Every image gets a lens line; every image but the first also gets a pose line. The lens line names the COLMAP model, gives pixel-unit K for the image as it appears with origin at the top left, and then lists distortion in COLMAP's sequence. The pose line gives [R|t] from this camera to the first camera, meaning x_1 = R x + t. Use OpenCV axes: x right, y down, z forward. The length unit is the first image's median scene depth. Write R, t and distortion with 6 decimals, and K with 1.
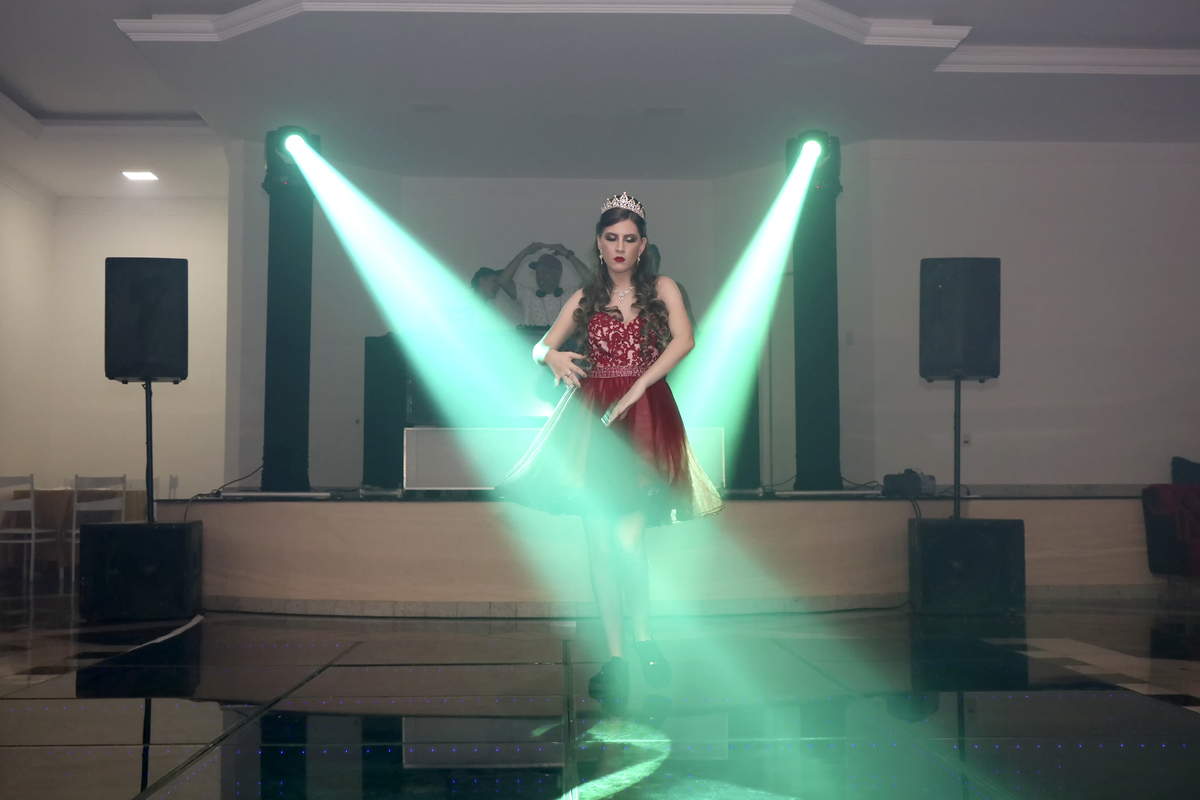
lens RADIAL K [[1498.4, 0, 606.0], [0, 1498.4, 405.1], [0, 0, 1]] dist [-0.007371, 0.000000]
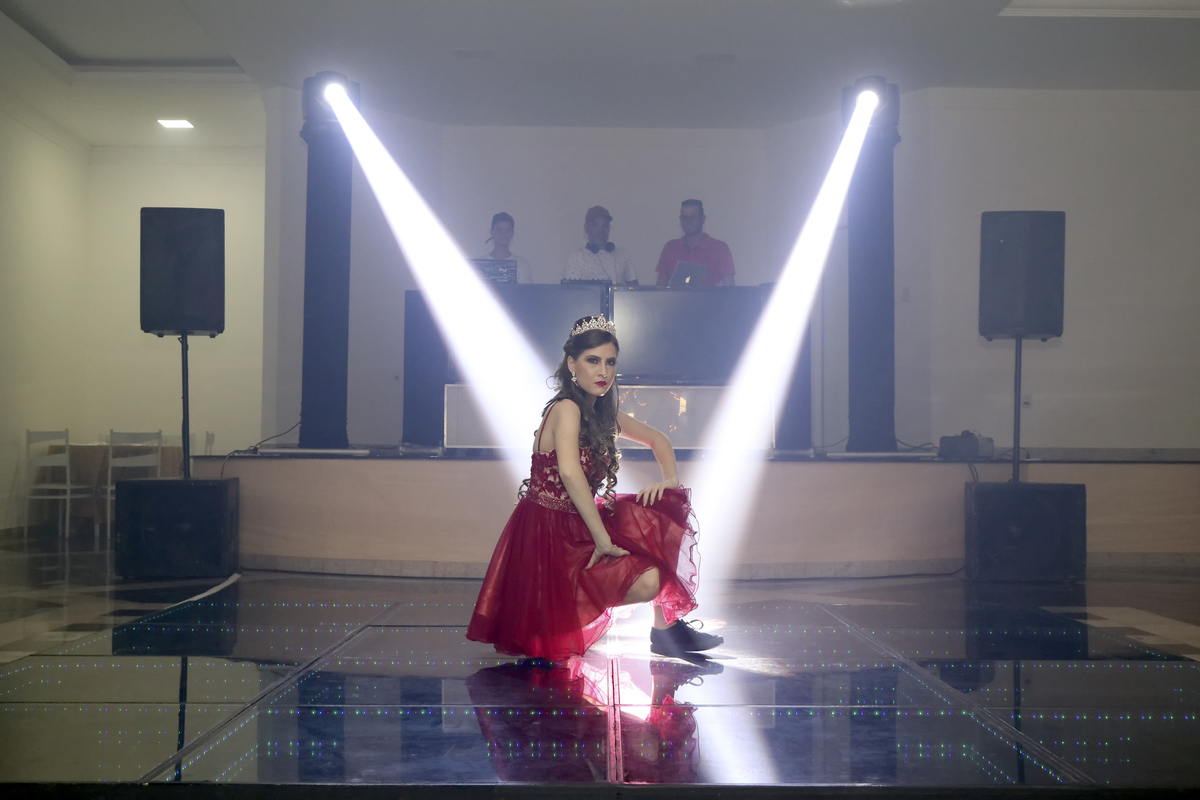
lens RADIAL K [[1498.4, 0, 598.9], [0, 1498.4, 409.4], [0, 0, 1]] dist [-0.007371, 0.000000]
pose [[0.999620, 0.007621, -0.026478, -0.008896], [-0.006843, 0.999546, 0.029356, 0.002199], [0.026689, -0.029164, 0.999218, 0.029139]]
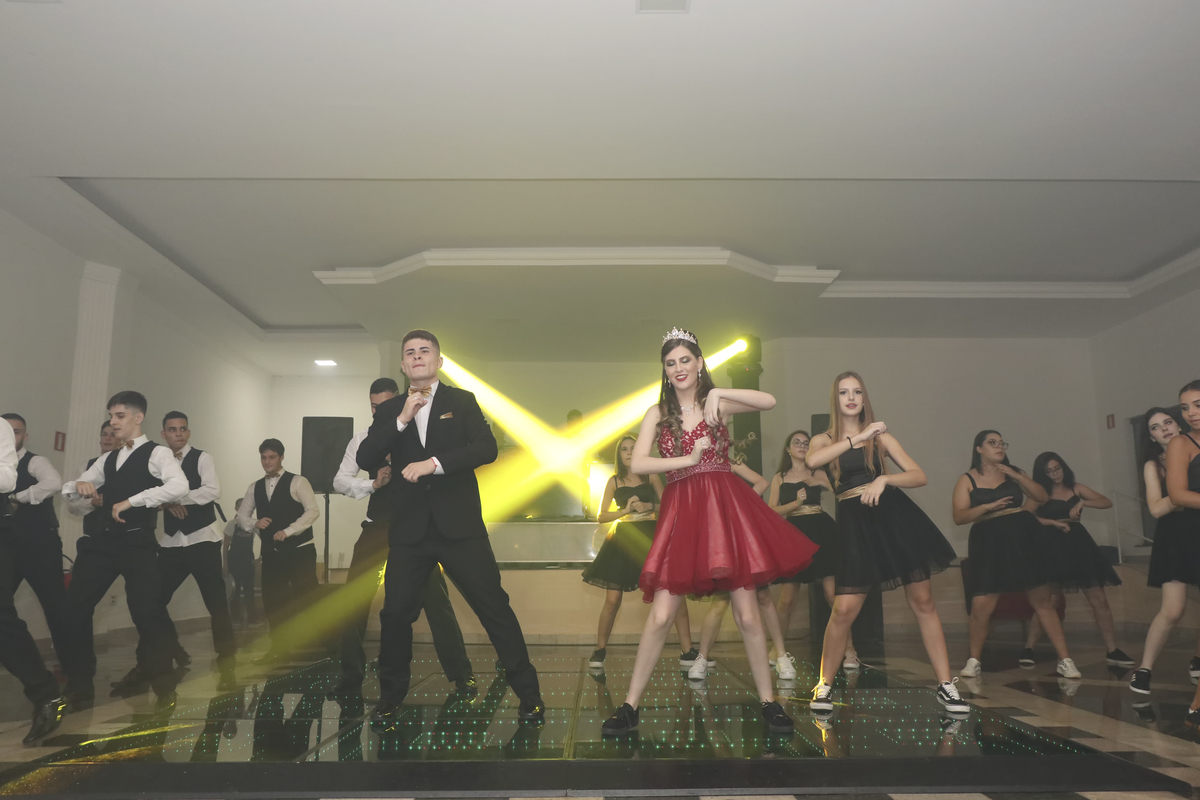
lens RADIAL K [[1012.4, 0, 608.6], [0, 1012.4, 392.4], [0, 0, 1]] dist [-0.015594, -0.001785]
pose [[0.999656, -0.005529, -0.025644, 0.022058], [0.002724, 0.994128, -0.108174, -0.005304], [0.026091, 0.108067, 0.993801, -0.073541]]
